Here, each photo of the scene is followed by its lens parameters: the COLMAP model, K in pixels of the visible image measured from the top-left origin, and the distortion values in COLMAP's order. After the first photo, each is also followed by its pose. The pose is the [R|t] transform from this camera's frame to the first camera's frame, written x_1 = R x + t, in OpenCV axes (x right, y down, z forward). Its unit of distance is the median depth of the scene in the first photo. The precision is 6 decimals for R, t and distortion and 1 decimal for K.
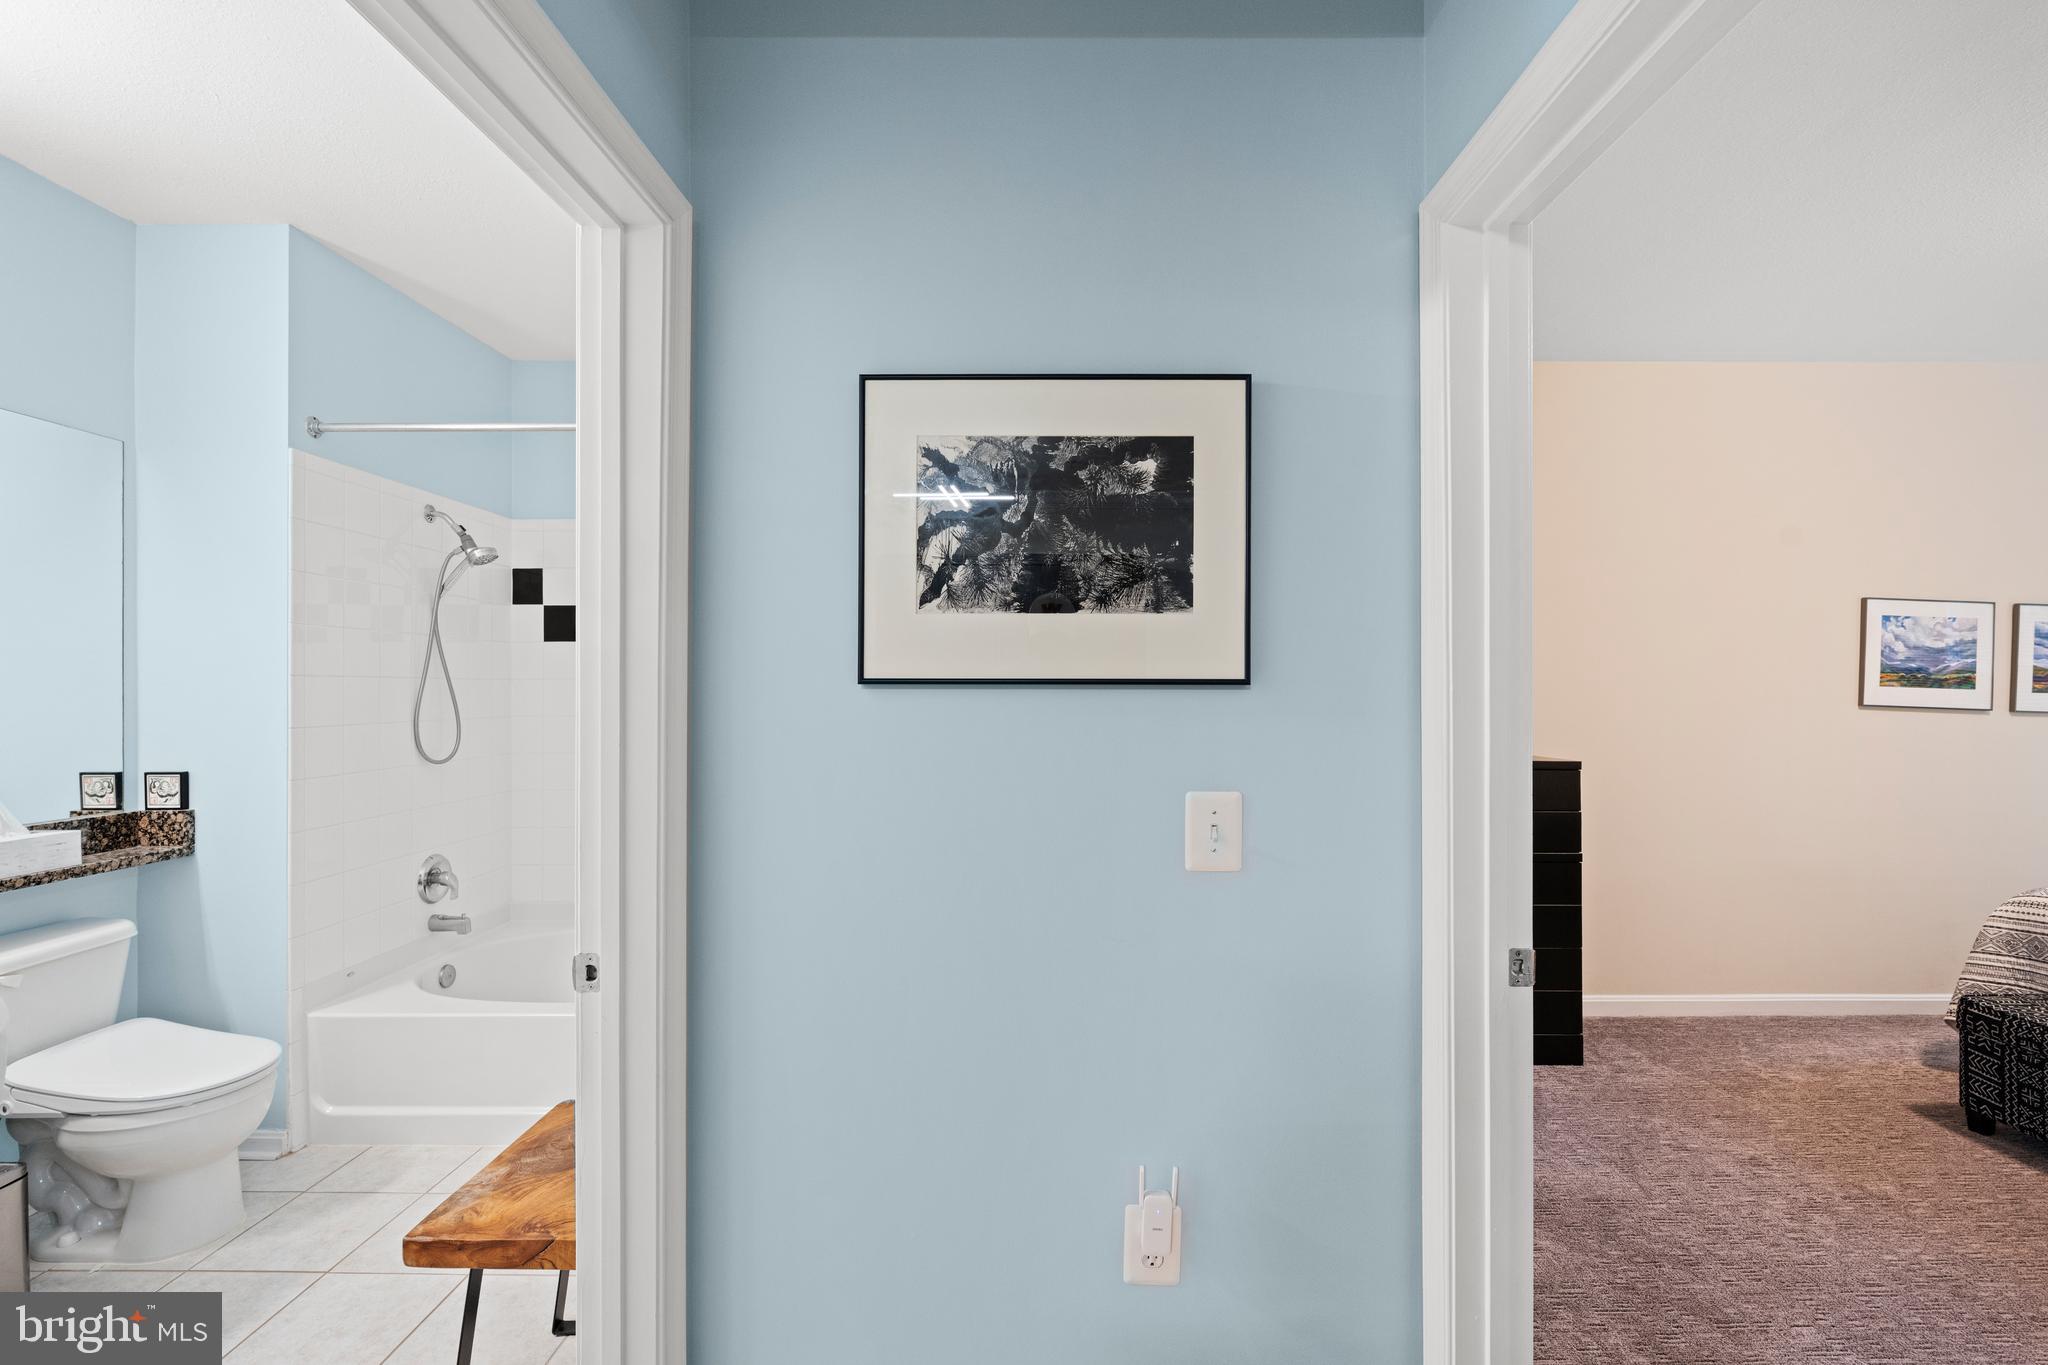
lens RADIAL K [[901.8, 0, 1031.6], [0, 901.8, 686.2], [0, 0, 1]] dist [-0.004898, 0.001557]
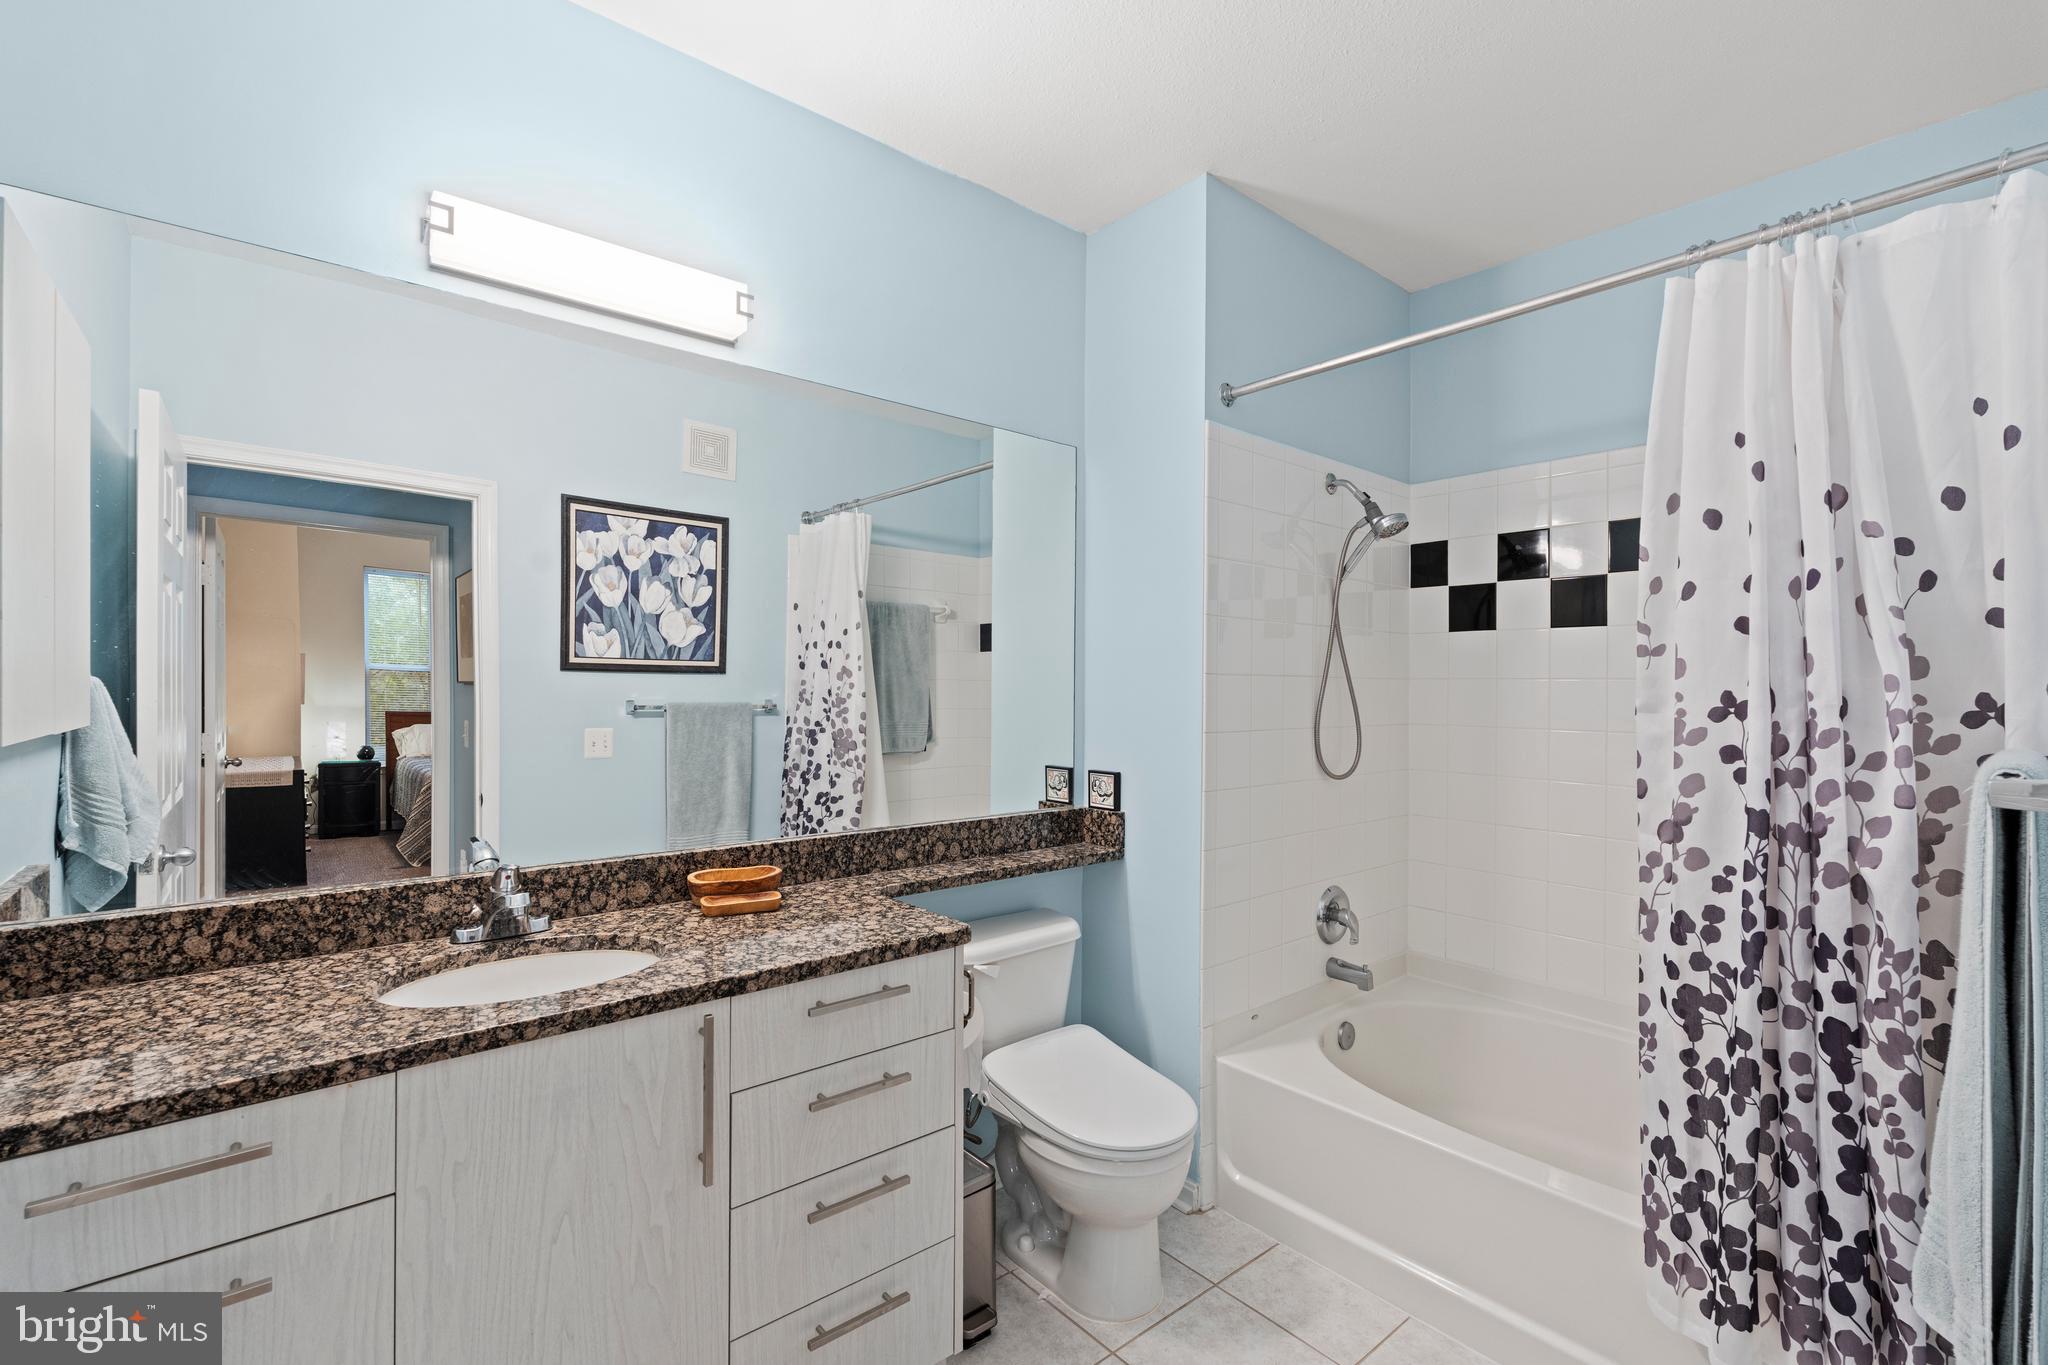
lens RADIAL K [[901.8, 0, 1041.8], [0, 901.8, 677.8], [0, 0, 1]] dist [-0.004898, 0.001557]
pose [[0.665482, -0.000203, -0.746414, -0.266040], [-0.008868, 0.999927, -0.008179, 0.001052], [0.746362, 0.012062, 0.665431, 0.286069]]
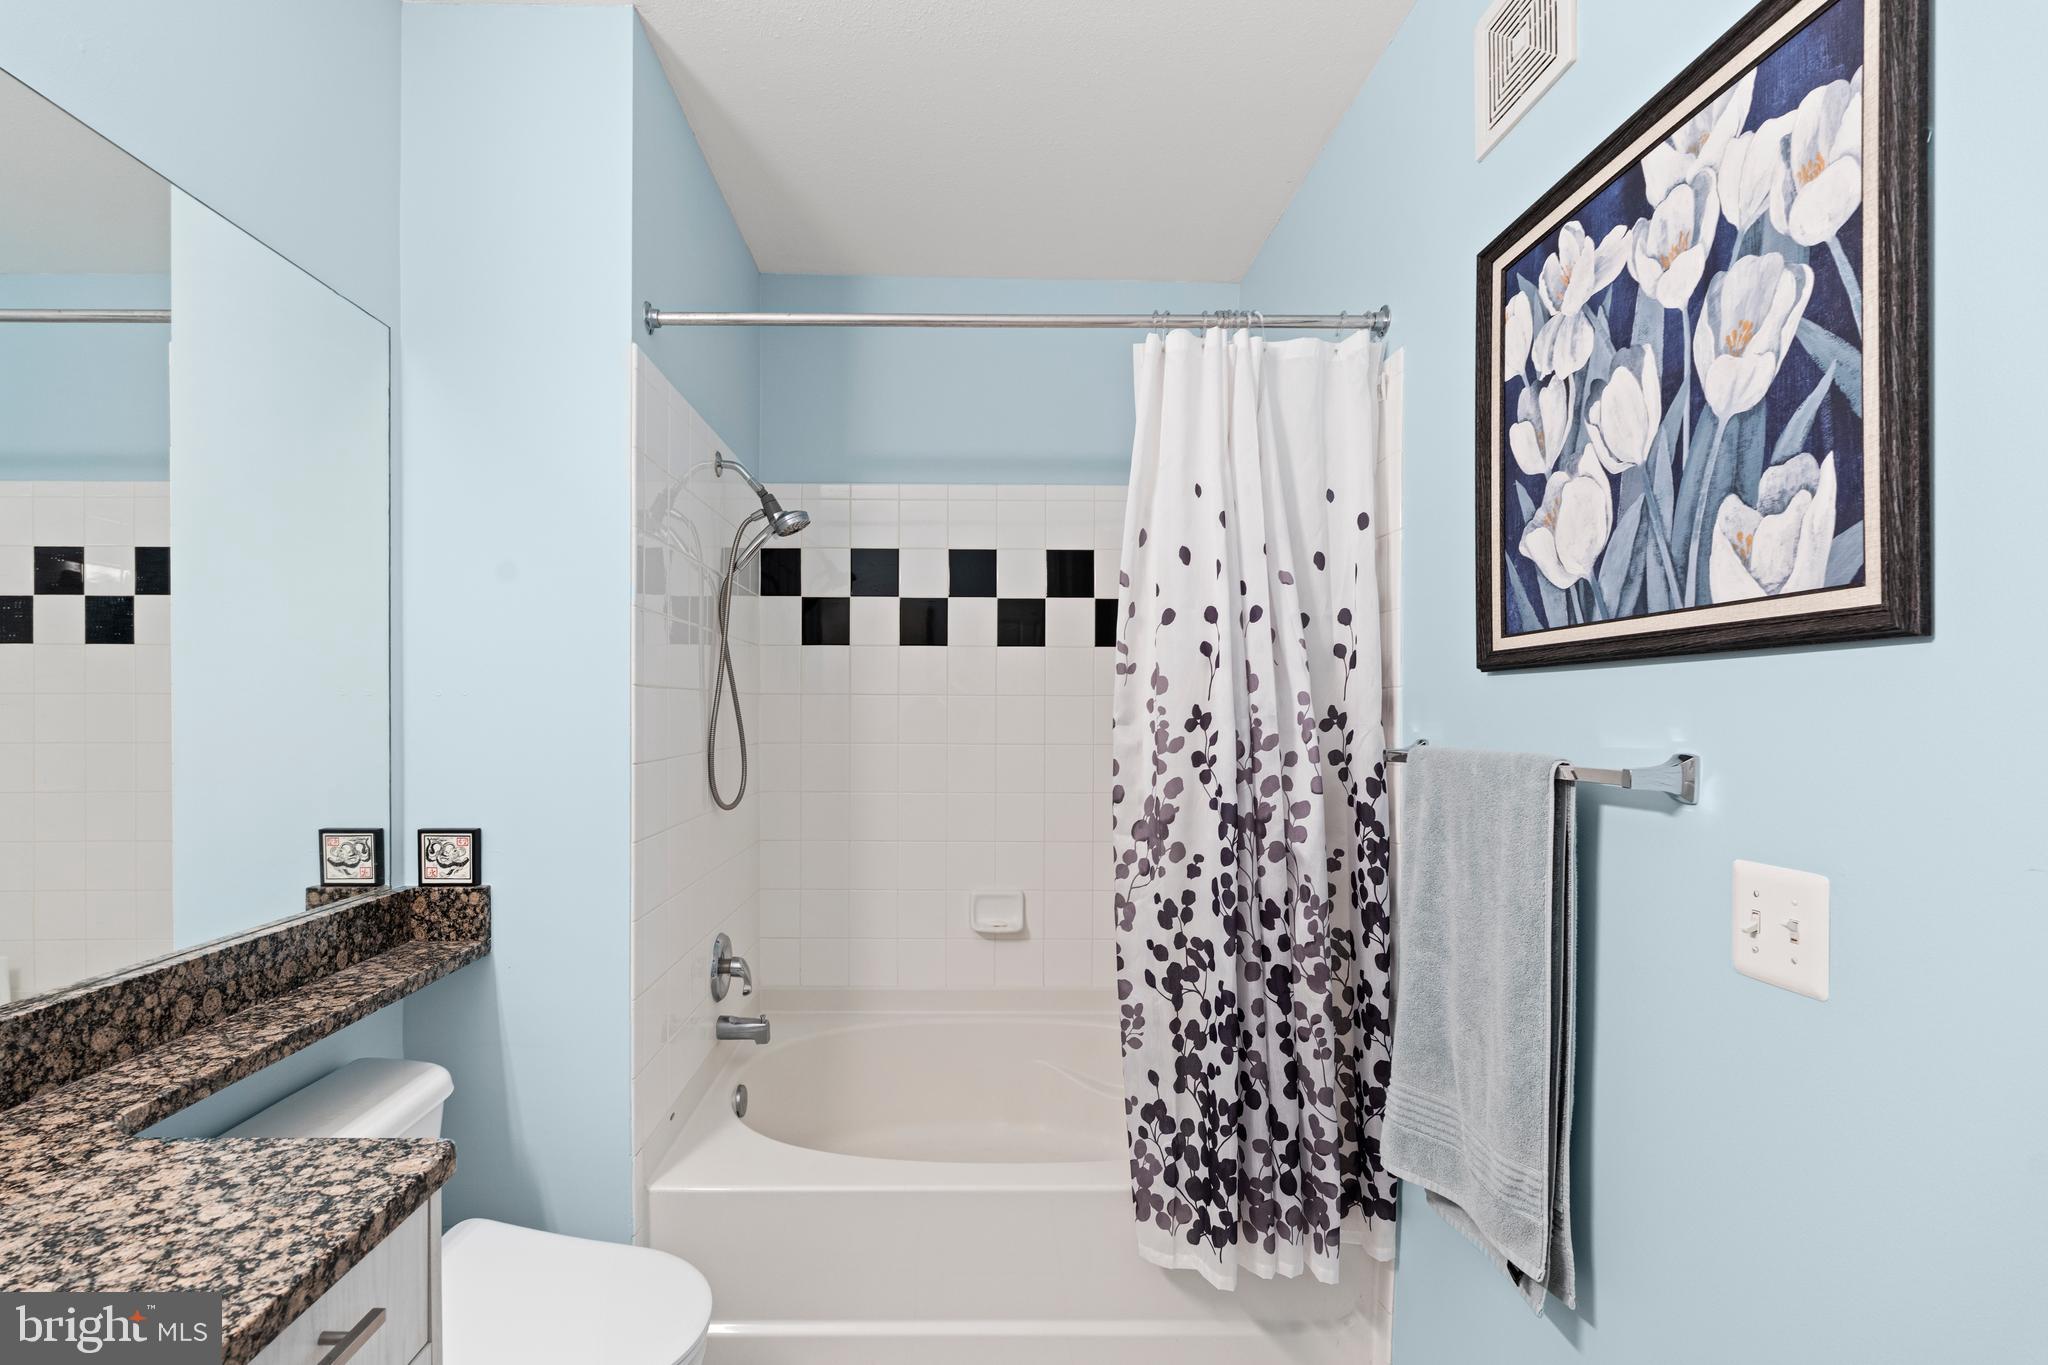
lens RADIAL K [[910.9, 0, 968.5], [0, 910.9, 715.2], [0, 0, 1]] dist [-0.003387, -0.000394]
pose [[0.999724, 0.005351, 0.022863, -0.597425], [-0.005537, 0.999952, 0.008096, 0.004023], [-0.022819, -0.008220, 0.999706, 0.322152]]
